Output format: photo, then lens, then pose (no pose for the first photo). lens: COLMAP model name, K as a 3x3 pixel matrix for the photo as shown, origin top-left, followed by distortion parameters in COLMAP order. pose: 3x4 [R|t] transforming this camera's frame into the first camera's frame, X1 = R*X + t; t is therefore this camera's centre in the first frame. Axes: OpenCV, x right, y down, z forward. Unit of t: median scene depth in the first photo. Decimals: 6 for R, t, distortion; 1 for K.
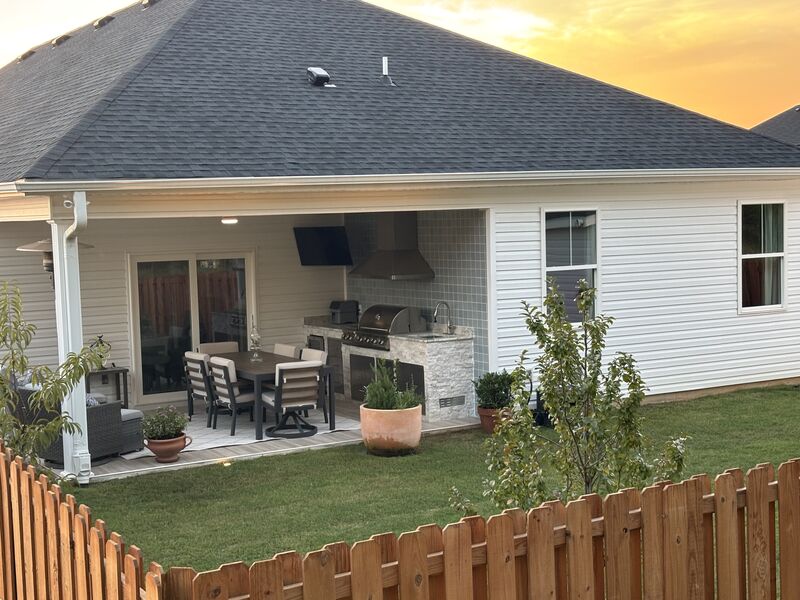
lens RADIAL K [[1316.4, 0, 400.0], [0, 1316.4, 300.0], [0, 0, 1]] dist [0.015902, 0.015239]
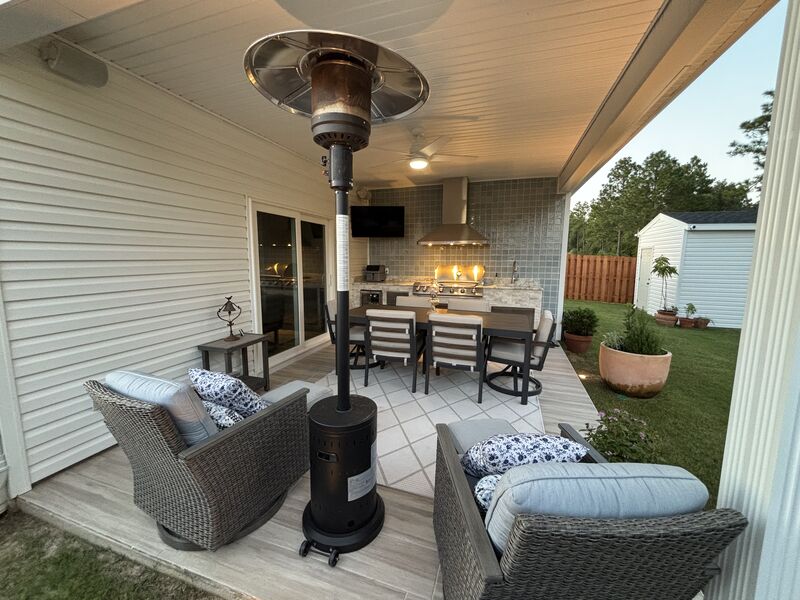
lens RADIAL K [[322.2, 0, 400.0], [0, 322.2, 300.0], [0, 0, 1]] dist [0.001367, 0.000146]
pose [[0.771565, -0.051079, 0.634097, -0.279927], [0.016138, 0.998022, 0.060758, 0.020081], [-0.635946, -0.036646, 0.770863, 0.820475]]
